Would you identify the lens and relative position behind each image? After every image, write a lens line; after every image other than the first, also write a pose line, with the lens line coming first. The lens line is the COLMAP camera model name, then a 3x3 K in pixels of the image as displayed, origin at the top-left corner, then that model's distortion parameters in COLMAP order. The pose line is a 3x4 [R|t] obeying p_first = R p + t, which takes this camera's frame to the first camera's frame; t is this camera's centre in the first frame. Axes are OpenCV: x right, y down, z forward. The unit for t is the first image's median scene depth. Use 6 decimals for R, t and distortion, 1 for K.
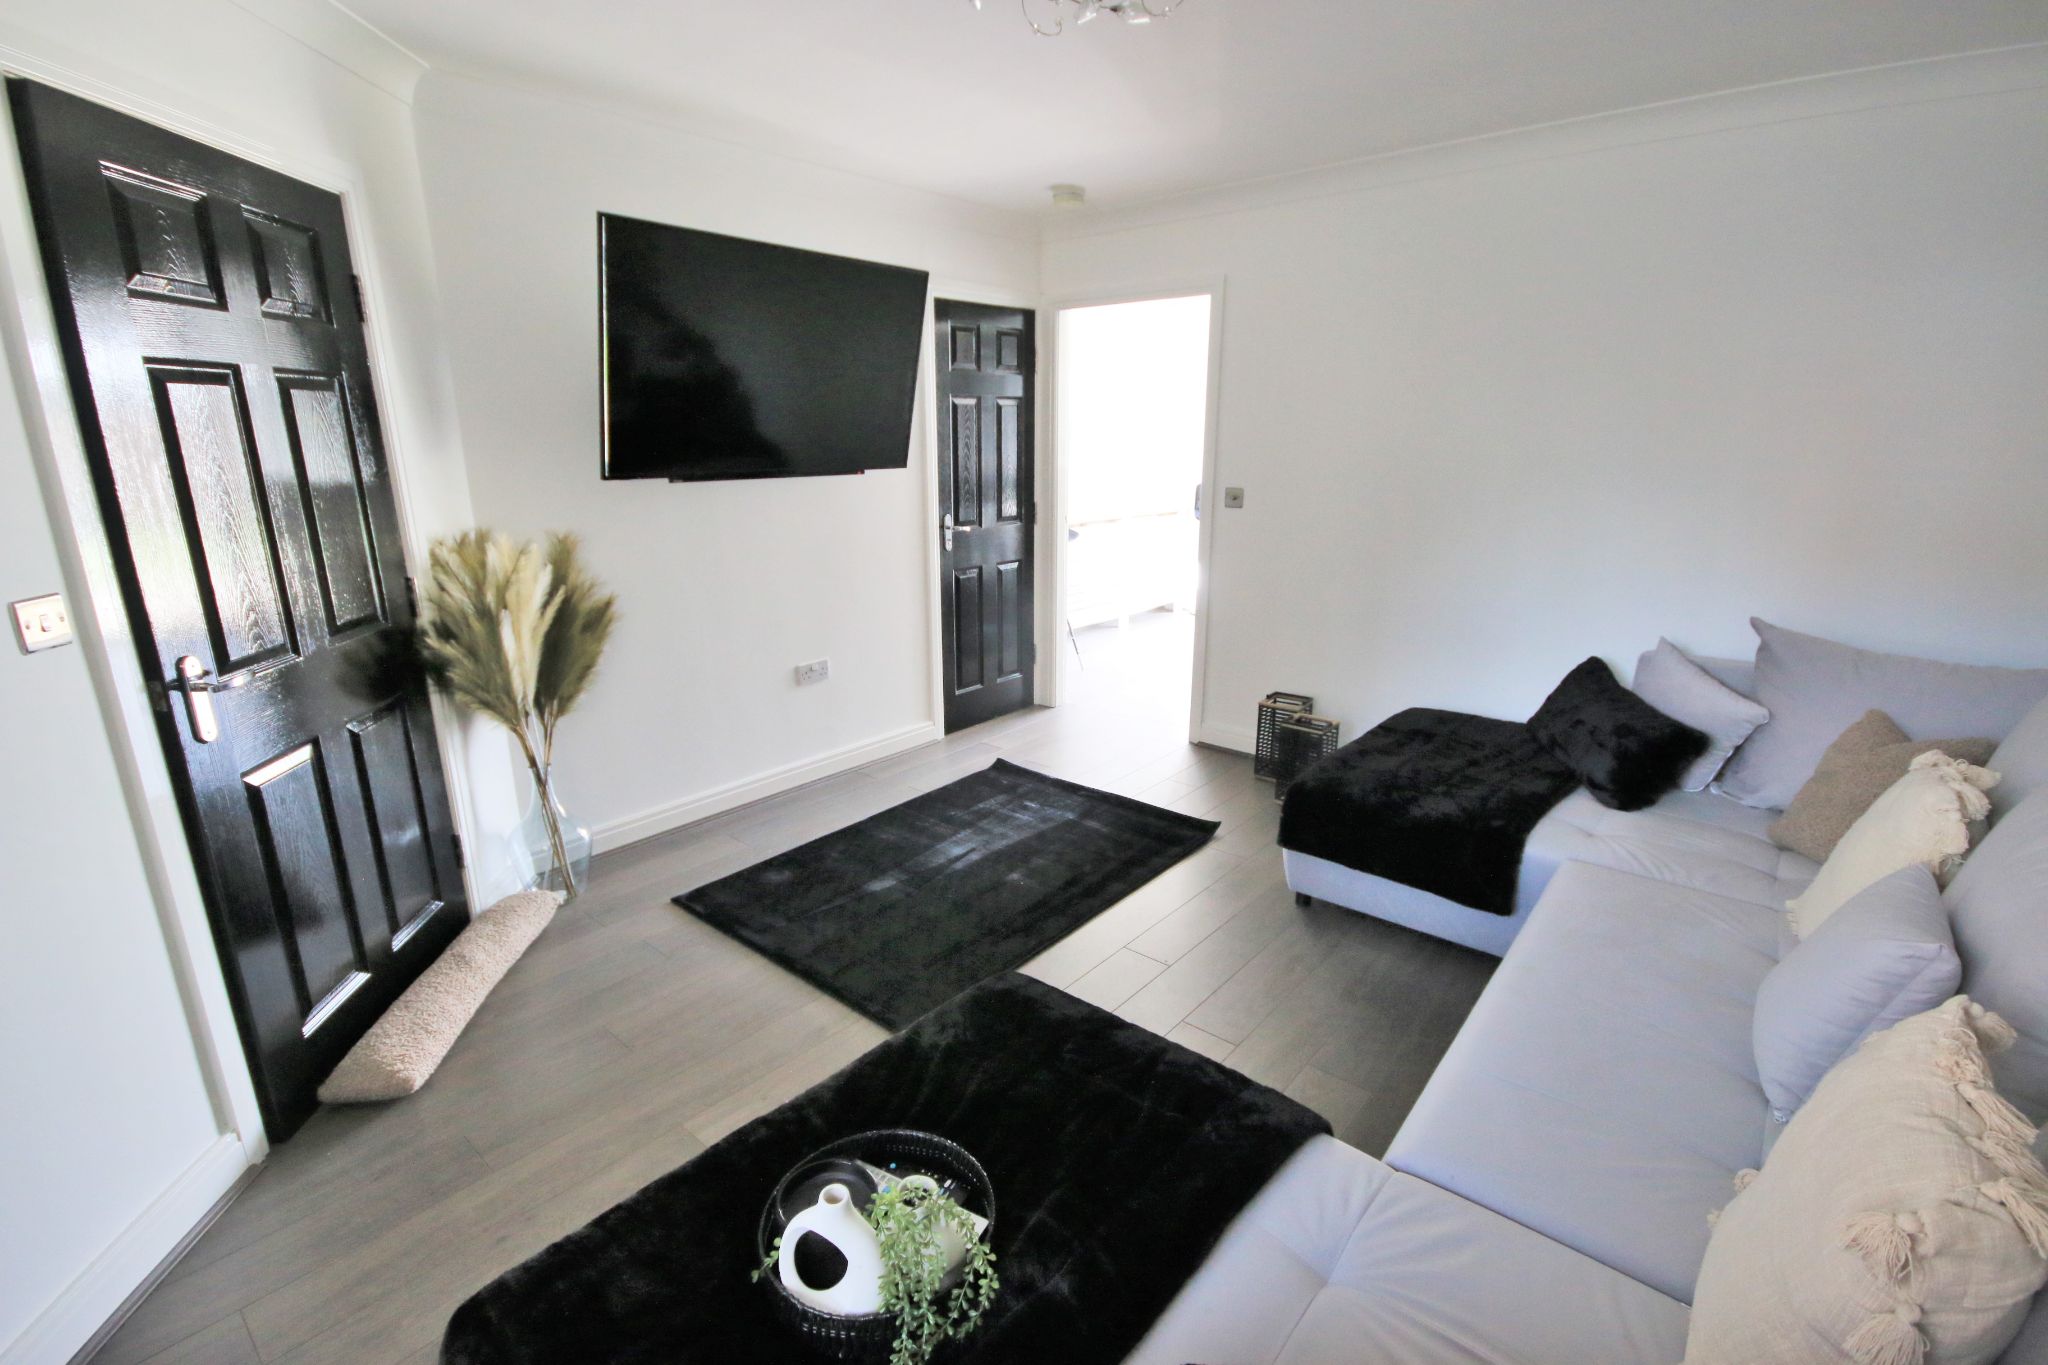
lens RADIAL K [[936.8, 0, 1020.1], [0, 936.8, 674.1], [0, 0, 1]] dist [0.004223, -0.000036]
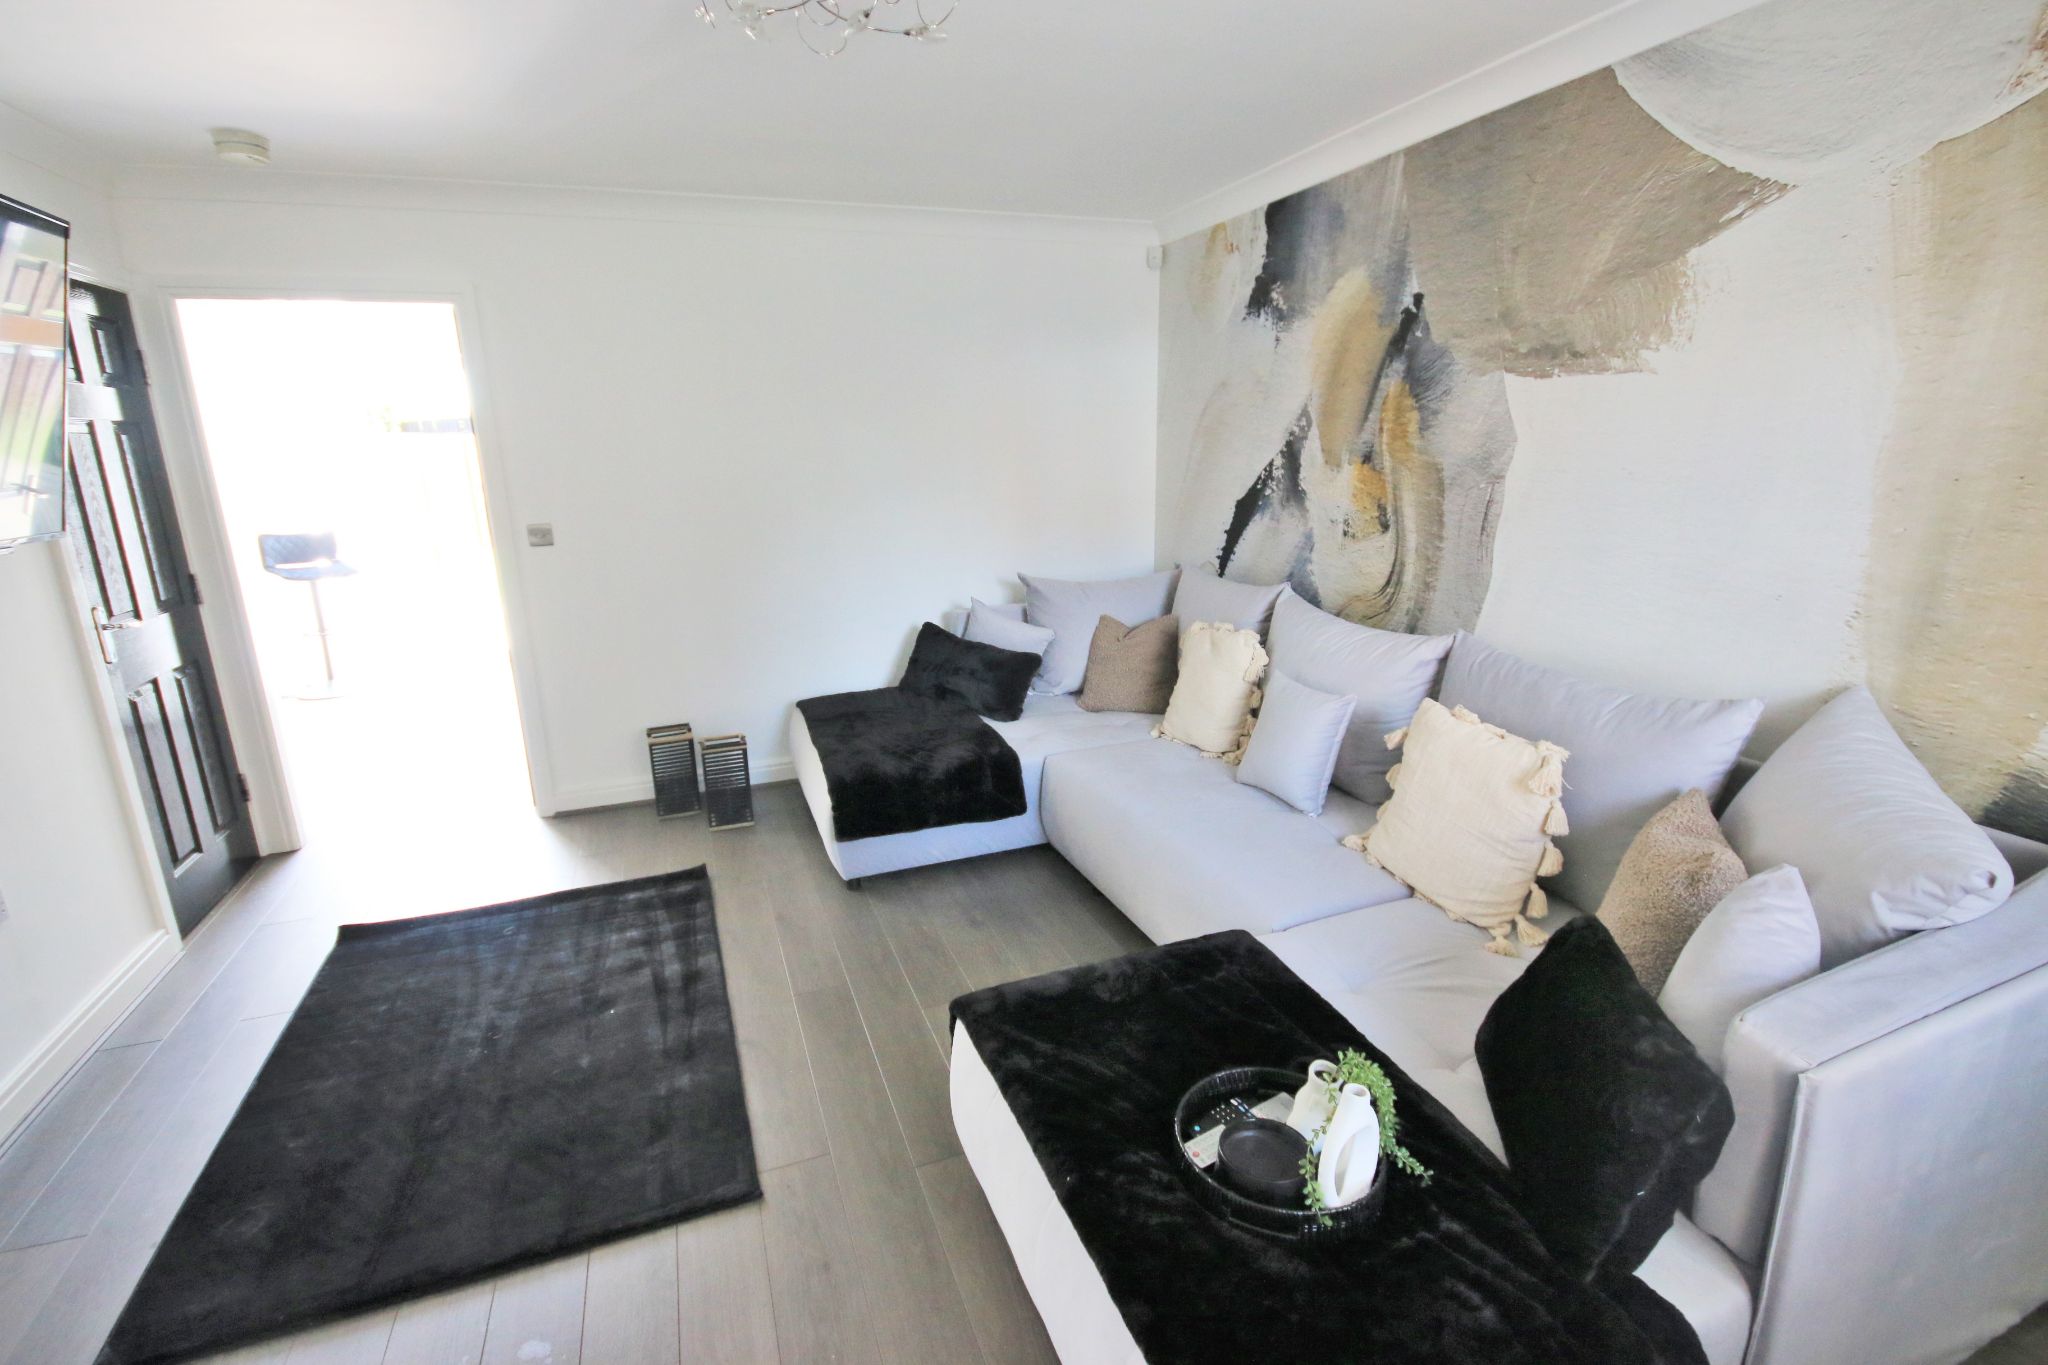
lens RADIAL K [[936.8, 0, 1009.0], [0, 936.8, 690.1], [0, 0, 1]] dist [0.004223, -0.000036]
pose [[0.494479, -0.238387, 0.835860, -0.343085], [0.247542, 0.960454, 0.127481, -0.051109], [-0.833195, 0.143874, 0.533935, 0.175621]]
